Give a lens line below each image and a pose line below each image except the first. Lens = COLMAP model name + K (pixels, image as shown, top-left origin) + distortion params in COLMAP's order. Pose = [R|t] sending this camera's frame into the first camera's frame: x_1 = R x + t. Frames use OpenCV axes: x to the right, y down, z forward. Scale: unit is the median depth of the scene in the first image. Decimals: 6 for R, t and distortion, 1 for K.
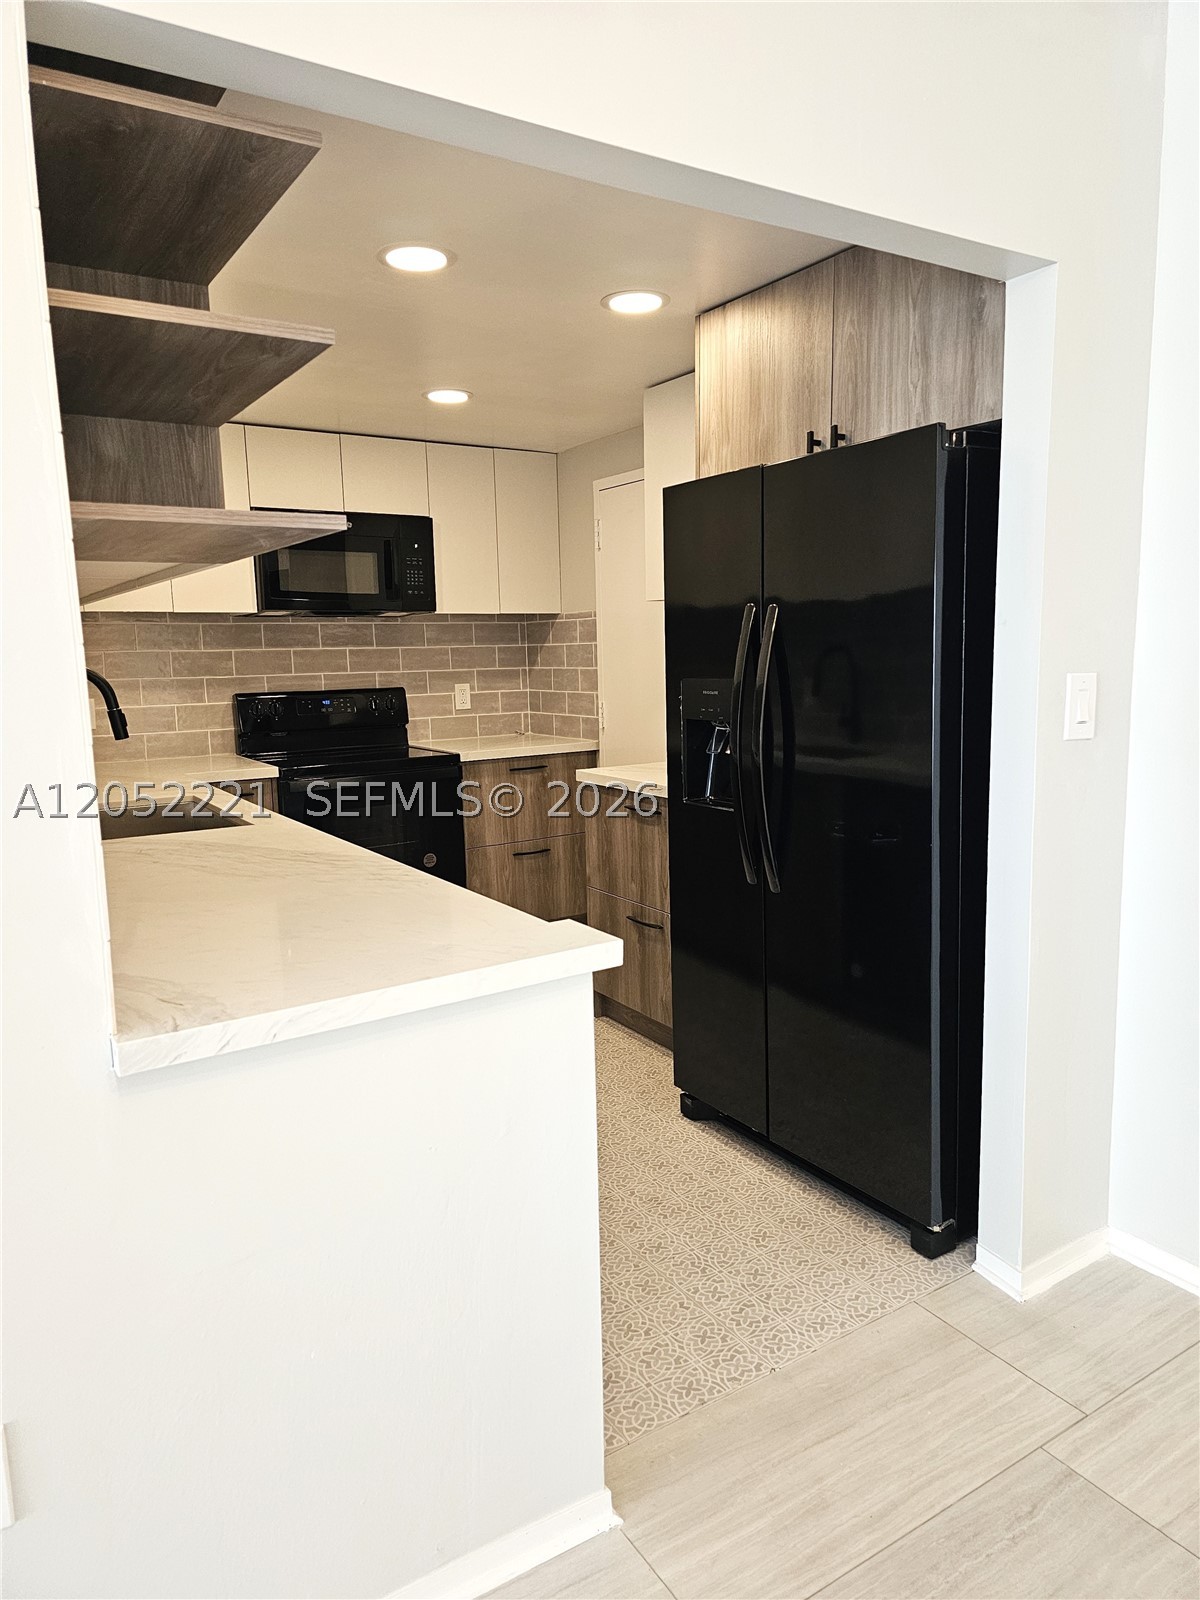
lens RADIAL K [[1076.5, 0, 602.3], [0, 1076.5, 794.8], [0, 0, 1]] dist [0.043798, -0.036436]
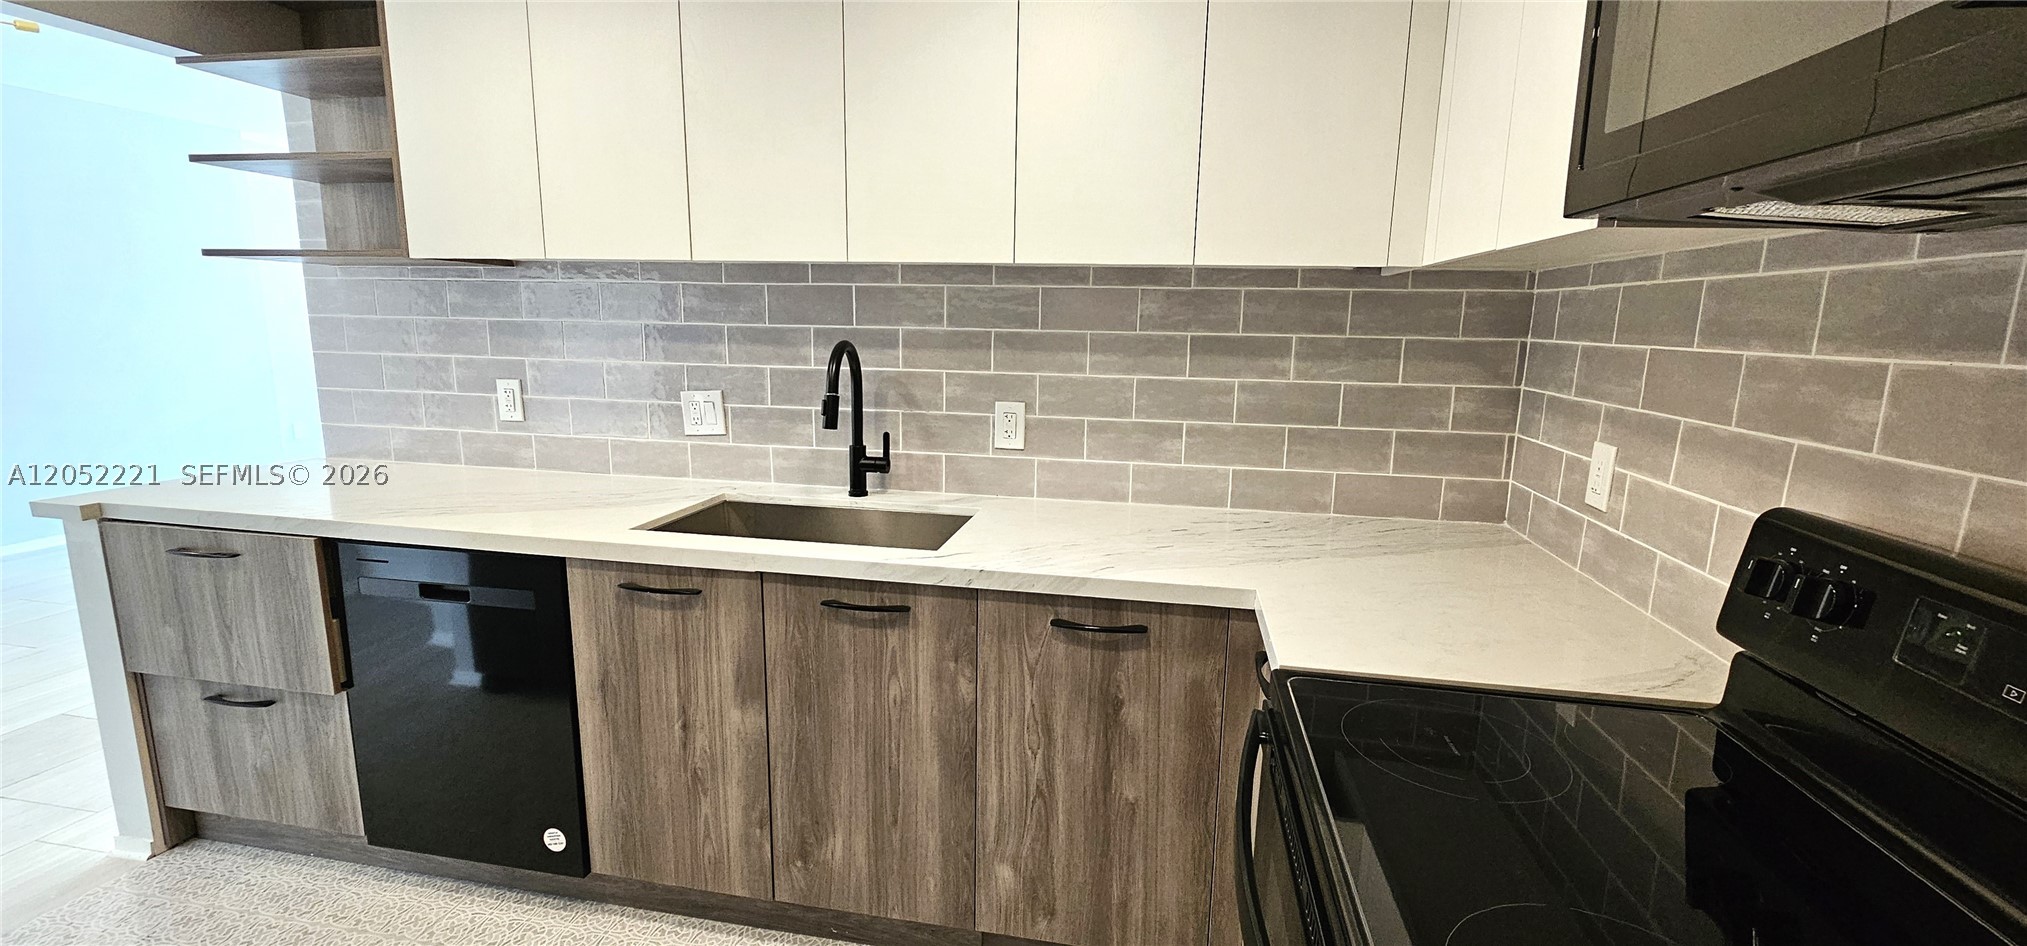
lens RADIAL K [[831.5, 0, 1010.3], [0, 831.5, 470.2], [0, 0, 1]] dist [-0.000435, 0.000555]
pose [[-0.684556, 0.138239, -0.715733, -0.076753], [-0.104575, 0.953075, 0.284099, -0.303448], [0.721420, 0.269329, -0.637977, 2.068025]]
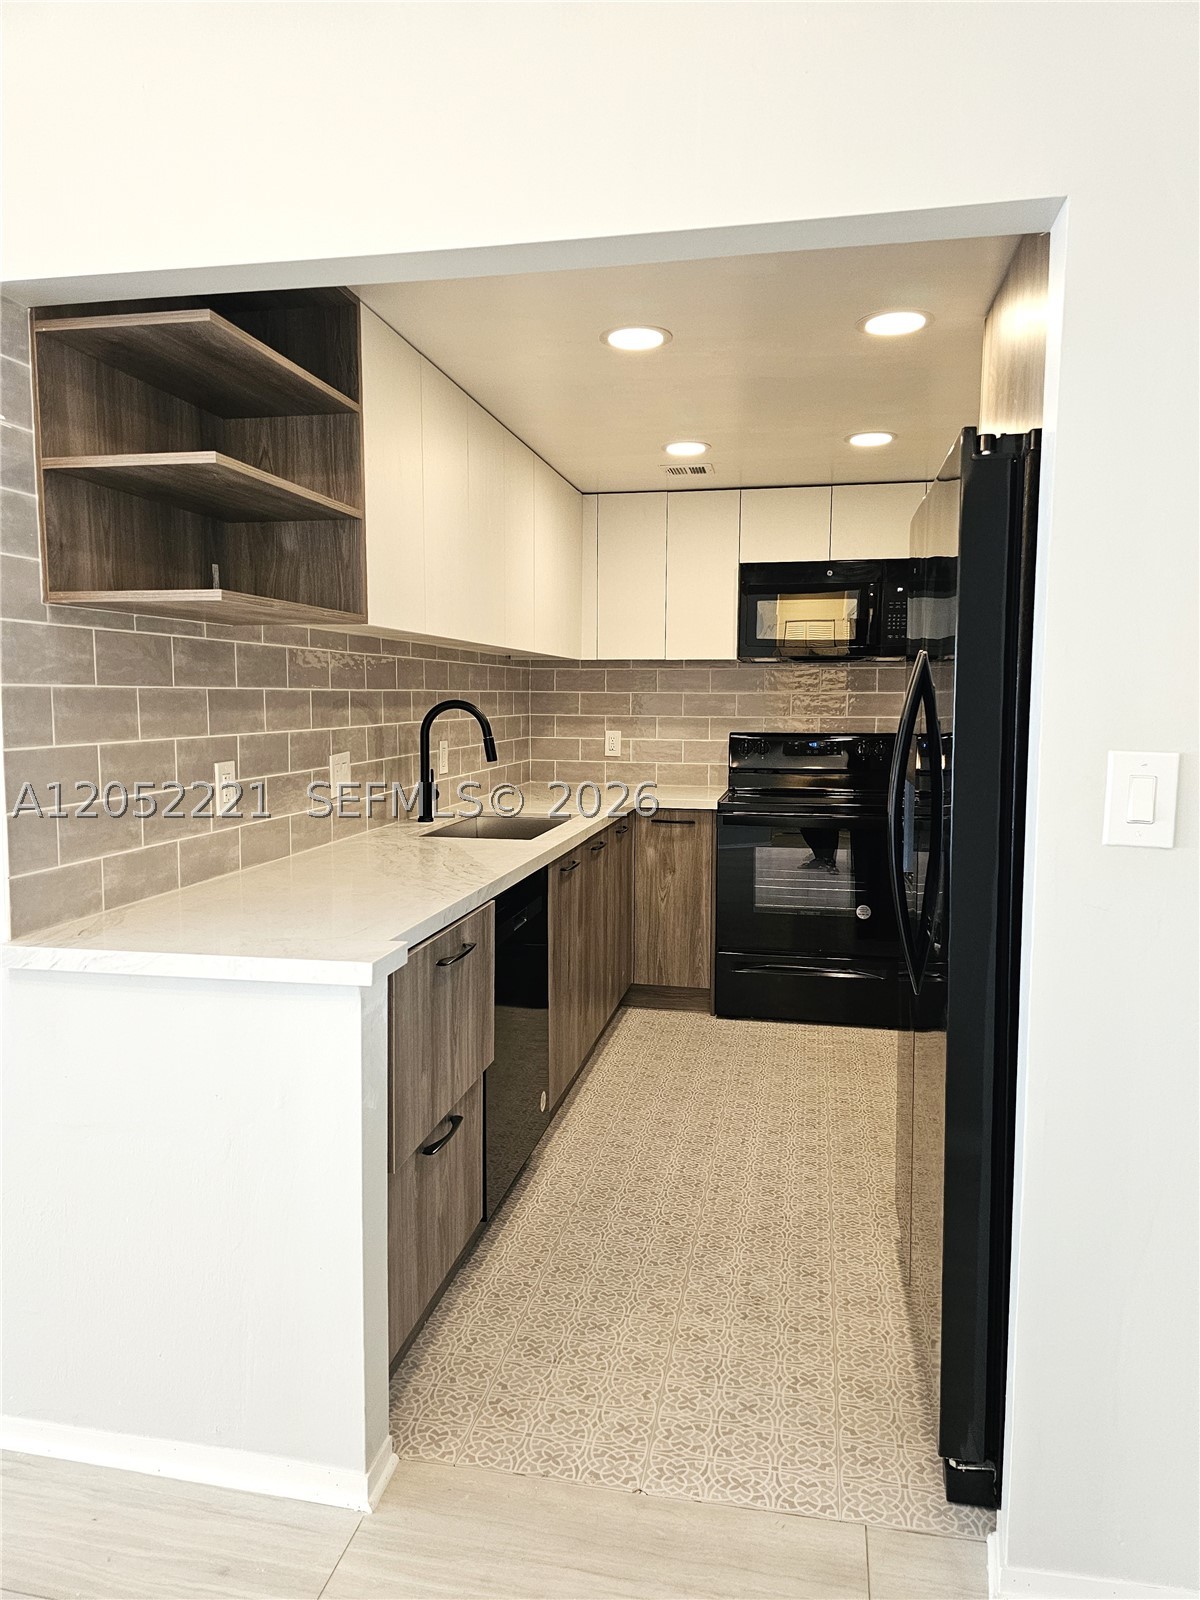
lens RADIAL K [[1076.5, 0, 595.6], [0, 1076.5, 788.6], [0, 0, 1]] dist [0.043798, -0.036436]
pose [[0.720171, 0.084198, -0.688669, 0.662801], [-0.114519, 0.993420, 0.001700, -0.048715], [0.684280, 0.077642, 0.725074, 0.251669]]
